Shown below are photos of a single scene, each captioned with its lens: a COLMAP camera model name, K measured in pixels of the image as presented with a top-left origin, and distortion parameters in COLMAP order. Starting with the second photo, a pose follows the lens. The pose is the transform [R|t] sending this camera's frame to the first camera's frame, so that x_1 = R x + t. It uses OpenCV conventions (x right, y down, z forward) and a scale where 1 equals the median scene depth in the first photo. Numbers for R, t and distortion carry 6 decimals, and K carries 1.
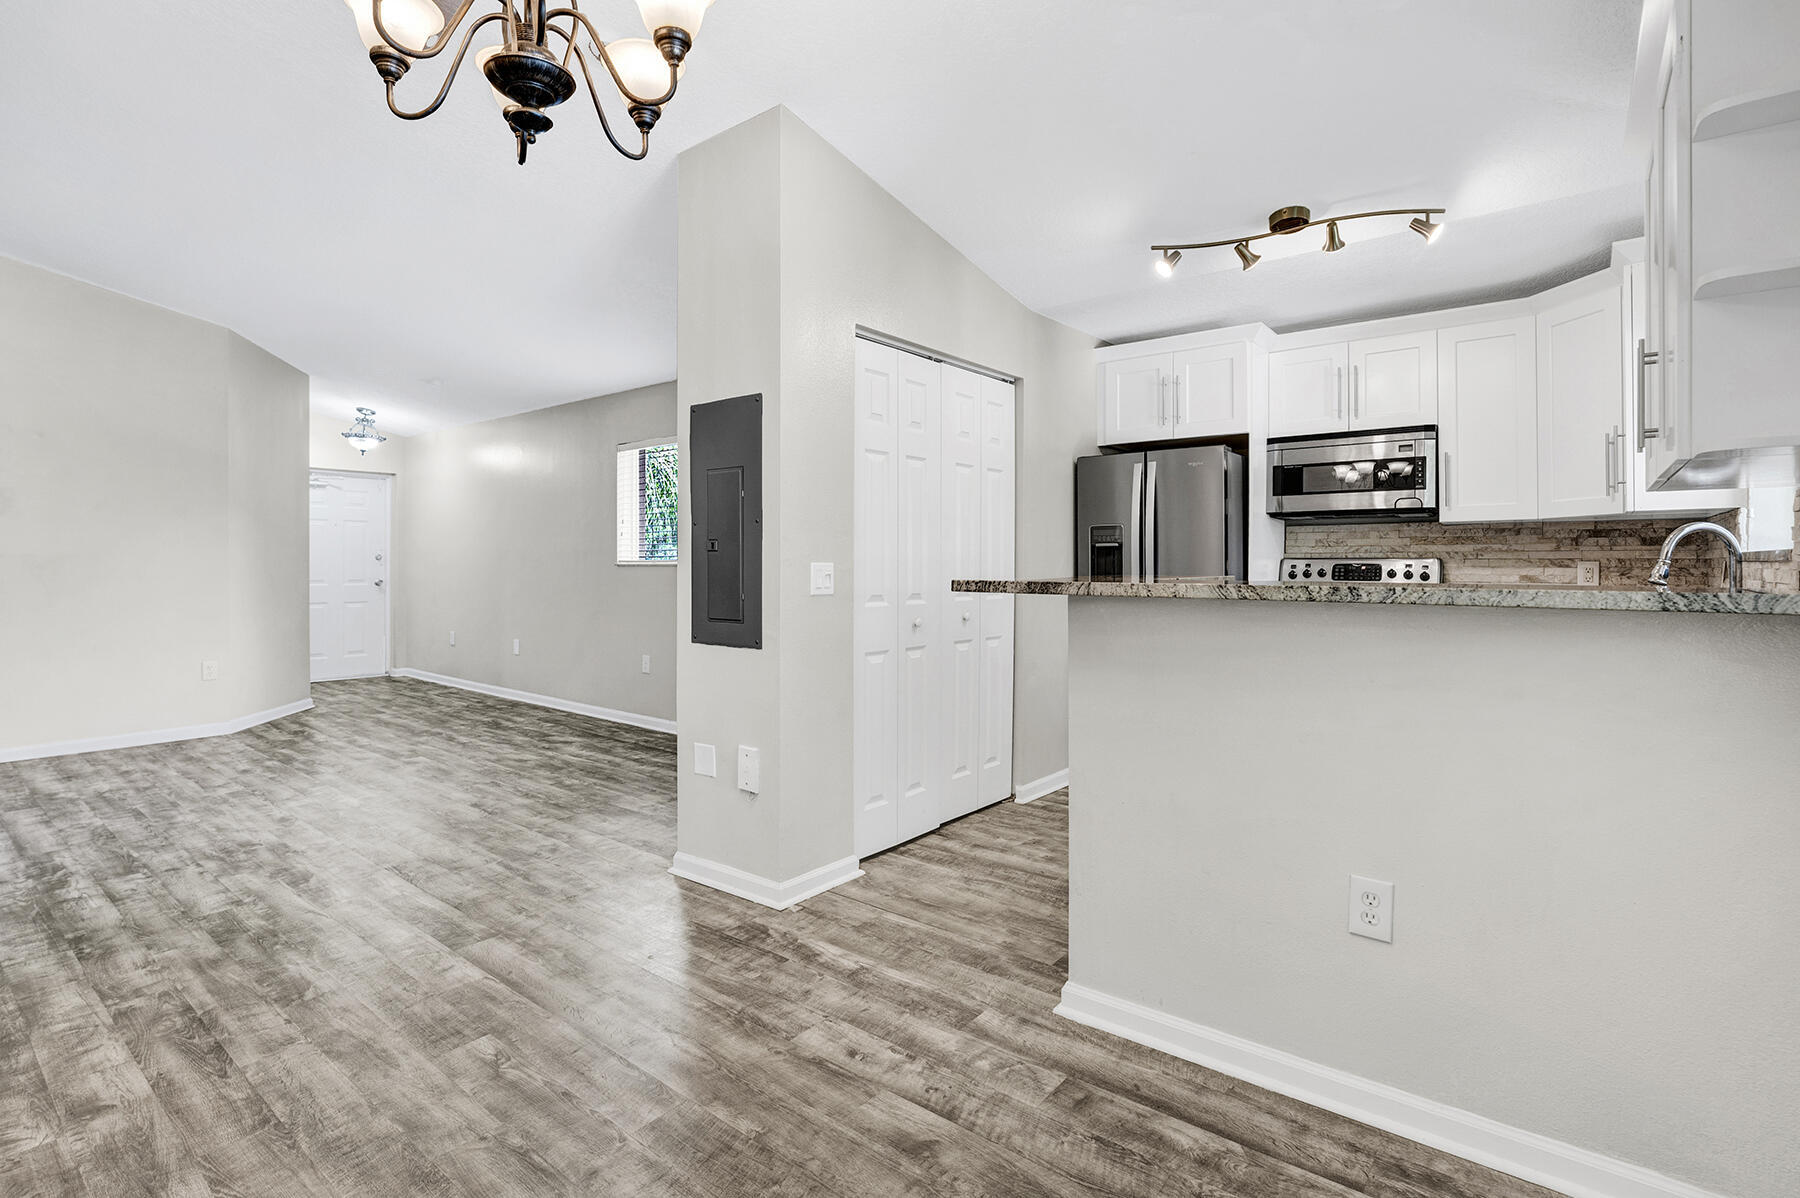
lens RADIAL K [[852.3, 0, 891.1], [0, 852.3, 563.7], [0, 0, 1]] dist [-0.012614, 0.002031]
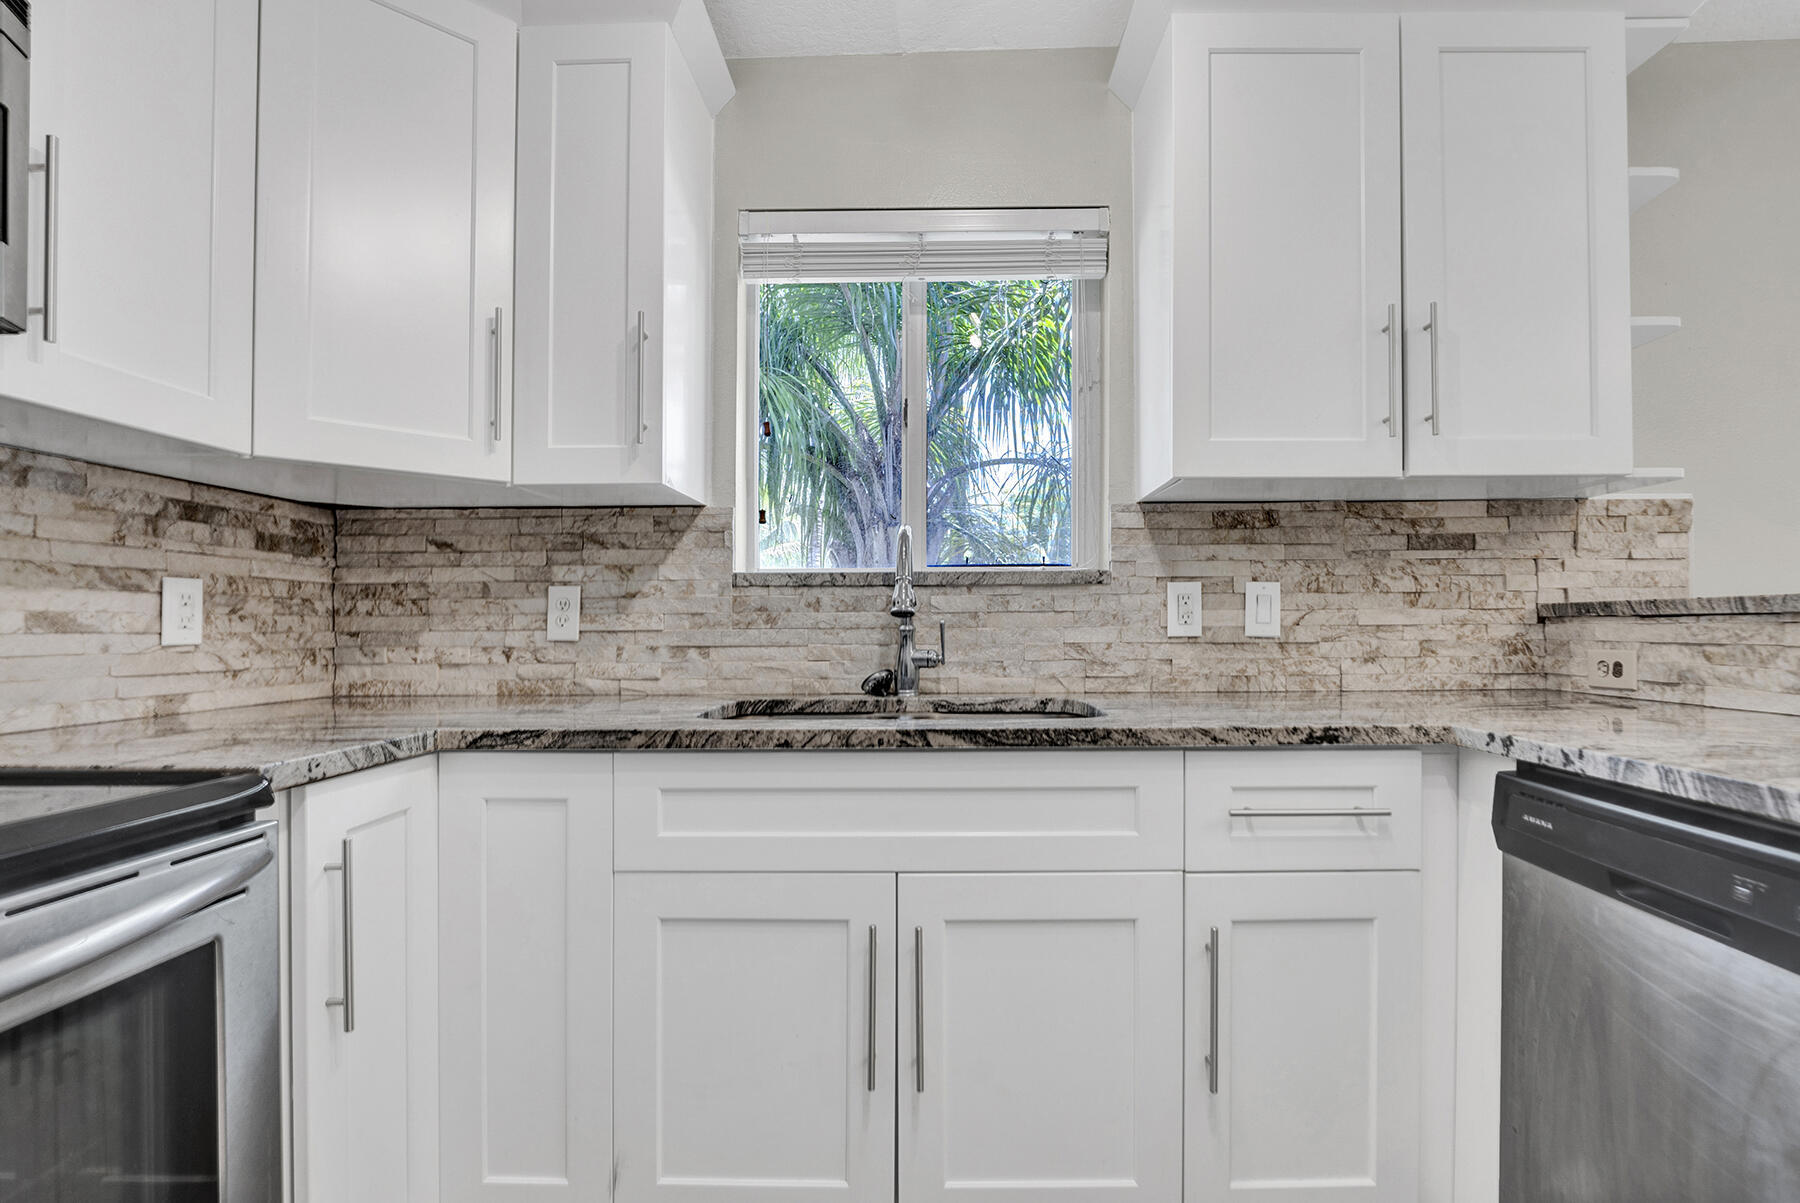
lens RADIAL K [[834.9, 0, 917.2], [0, 834.9, 614.8], [0, 0, 1]] dist [-0.014452, 0.000274]
pose [[-0.616799, 0.017170, 0.786933, 0.276301], [0.008414, 0.999849, -0.015221, 0.021815], [-0.787076, -0.002767, -0.616850, 0.893206]]
